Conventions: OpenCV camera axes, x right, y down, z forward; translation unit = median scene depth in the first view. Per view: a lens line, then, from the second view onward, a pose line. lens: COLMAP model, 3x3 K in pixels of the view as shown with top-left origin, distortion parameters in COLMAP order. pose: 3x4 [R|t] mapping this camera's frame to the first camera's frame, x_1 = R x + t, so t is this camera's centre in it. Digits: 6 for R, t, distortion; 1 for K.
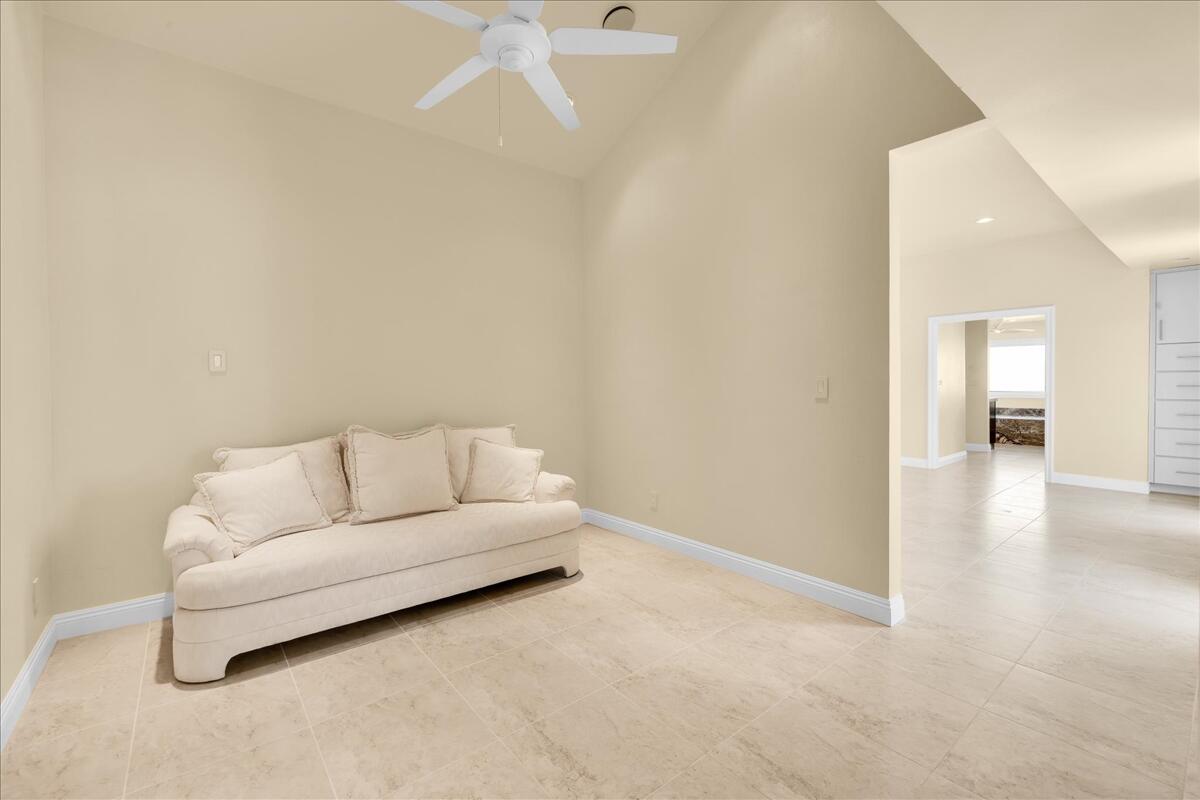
lens RADIAL K [[510.5, 0, 598.0], [0, 510.5, 391.6], [0, 0, 1]] dist [0.002741, 0.000100]
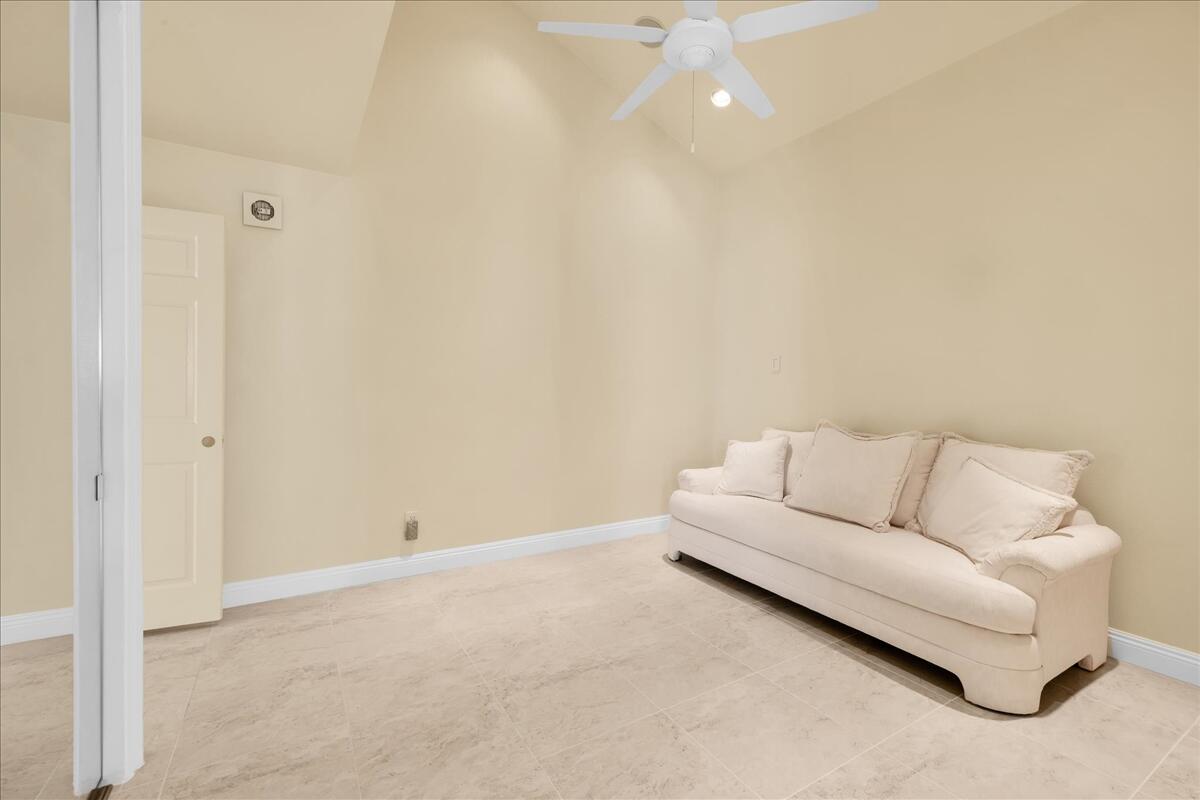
lens RADIAL K [[510.5, 0, 597.7], [0, 510.5, 396.8], [0, 0, 1]] dist [0.002741, 0.000100]
pose [[-0.141261, 0.025300, -0.989649, 0.692849], [-0.023593, 0.999303, 0.028915, -0.001645], [0.989691, 0.027434, -0.140565, 0.756119]]
